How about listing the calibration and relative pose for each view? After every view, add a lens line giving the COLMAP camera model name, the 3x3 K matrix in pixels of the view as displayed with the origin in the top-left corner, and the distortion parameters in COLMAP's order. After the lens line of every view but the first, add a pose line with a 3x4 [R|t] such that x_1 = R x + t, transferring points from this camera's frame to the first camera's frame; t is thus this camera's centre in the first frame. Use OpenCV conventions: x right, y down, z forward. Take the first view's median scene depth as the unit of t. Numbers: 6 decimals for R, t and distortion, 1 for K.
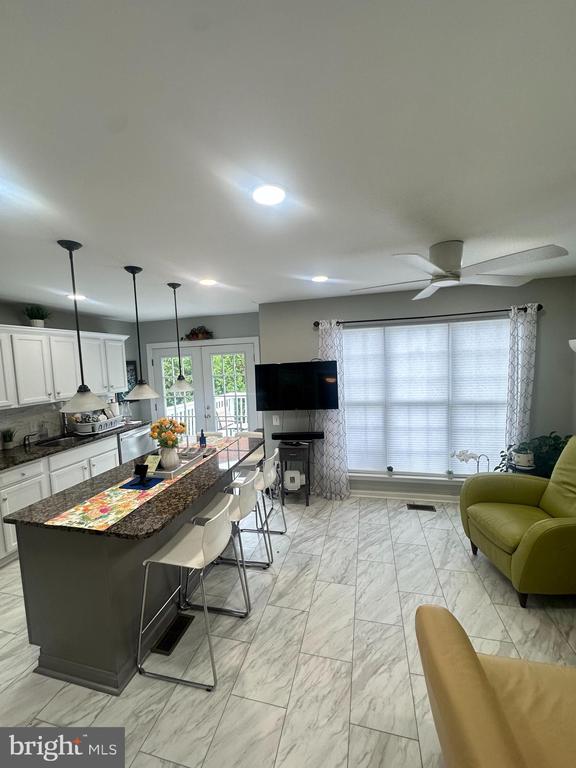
lens RADIAL K [[307.0, 0, 288.3], [0, 307.0, 384.0], [0, 0, 1]] dist [-0.004191, 0.001080]
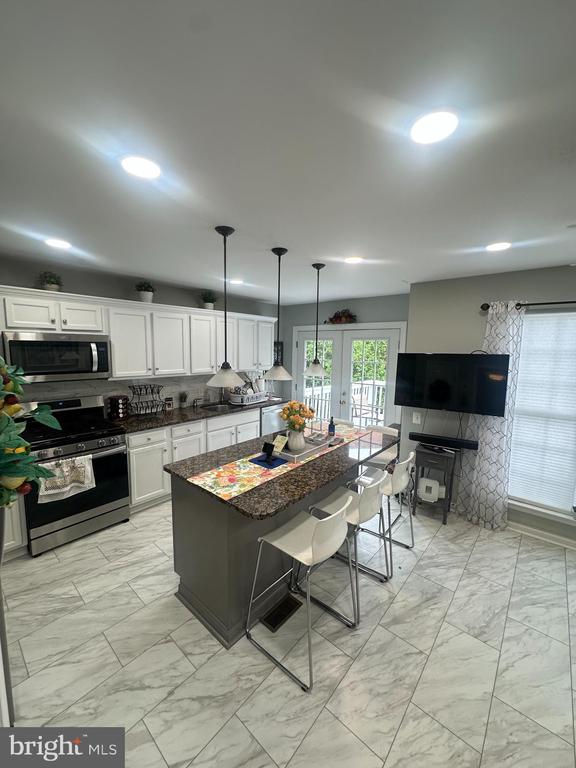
lens RADIAL K [[307.0, 0, 288.4], [0, 307.0, 384.1], [0, 0, 1]] dist [-0.004191, 0.001080]
pose [[0.893120, 0.109484, -0.436291, 0.007682], [-0.088035, 0.993714, 0.069152, -0.010679], [0.441119, -0.023352, 0.897145, 0.091773]]
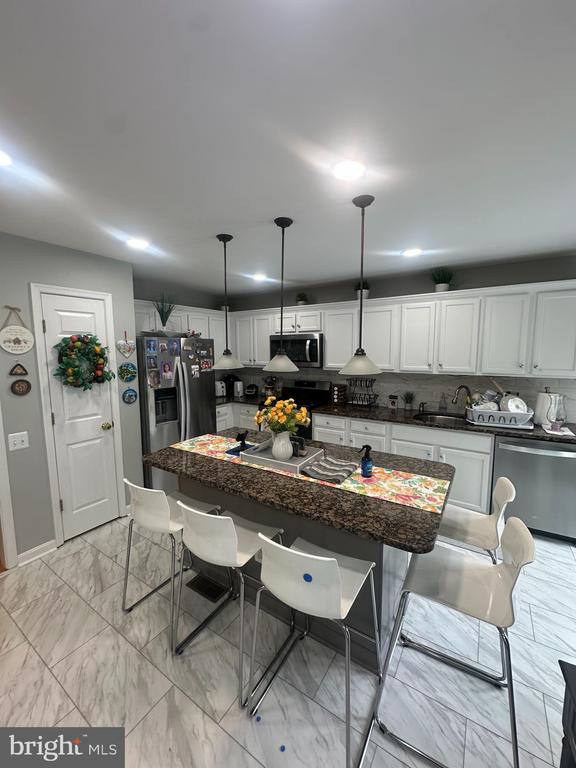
lens RADIAL K [[307.0, 0, 288.1], [0, 307.0, 383.7], [0, 0, 1]] dist [-0.004191, 0.001080]
pose [[-0.323689, 0.148968, -0.934363, 0.349855], [-0.053876, 0.983024, 0.175391, -0.071009], [0.944629, 0.107111, -0.310168, 1.245019]]
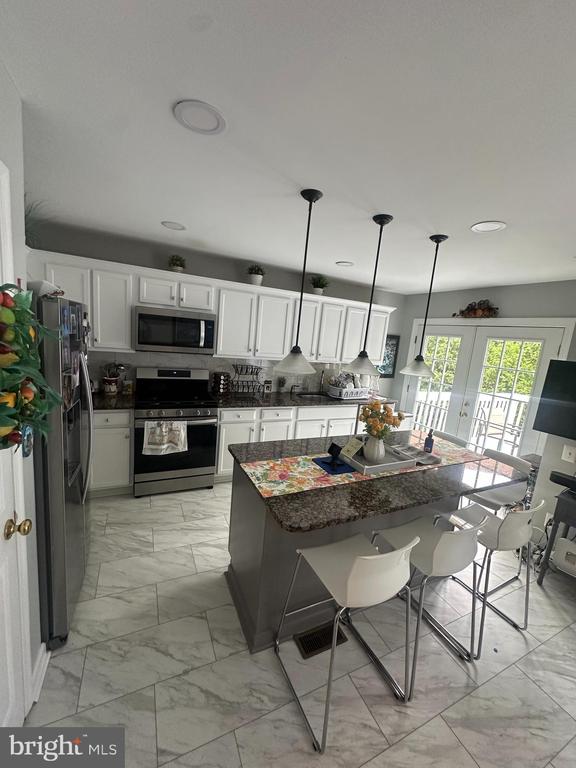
lens RADIAL K [[307.0, 0, 288.4], [0, 307.0, 384.5], [0, 0, 1]] dist [-0.004191, 0.001080]
pose [[0.632261, 0.226766, -0.740826, 0.046930], [-0.178936, 0.973095, 0.145150, -0.011014], [0.753809, 0.040788, 0.655827, 0.261596]]
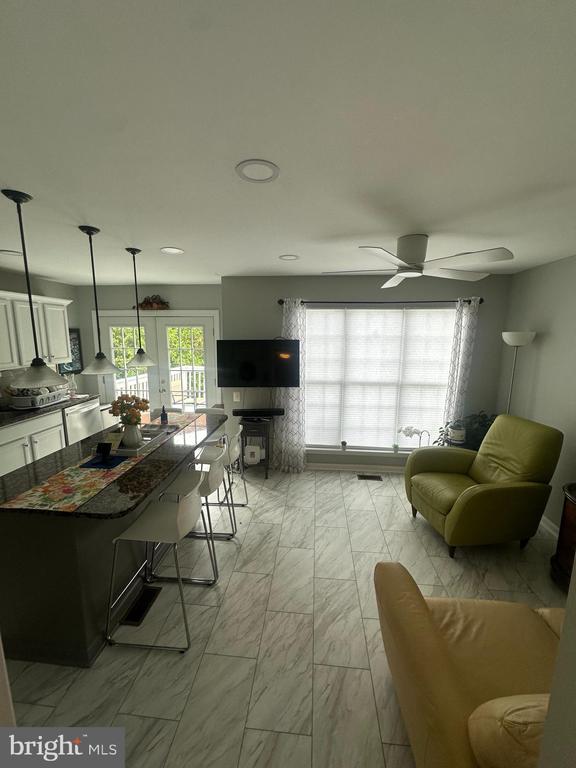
lens RADIAL K [[307.0, 0, 288.6], [0, 307.0, 384.4], [0, 0, 1]] dist [-0.004191, 0.001080]
pose [[0.986407, 0.022573, 0.162762, -0.060587], [-0.036185, 0.996044, 0.081162, -0.015126], [-0.160286, -0.085948, 0.983322, -0.015298]]
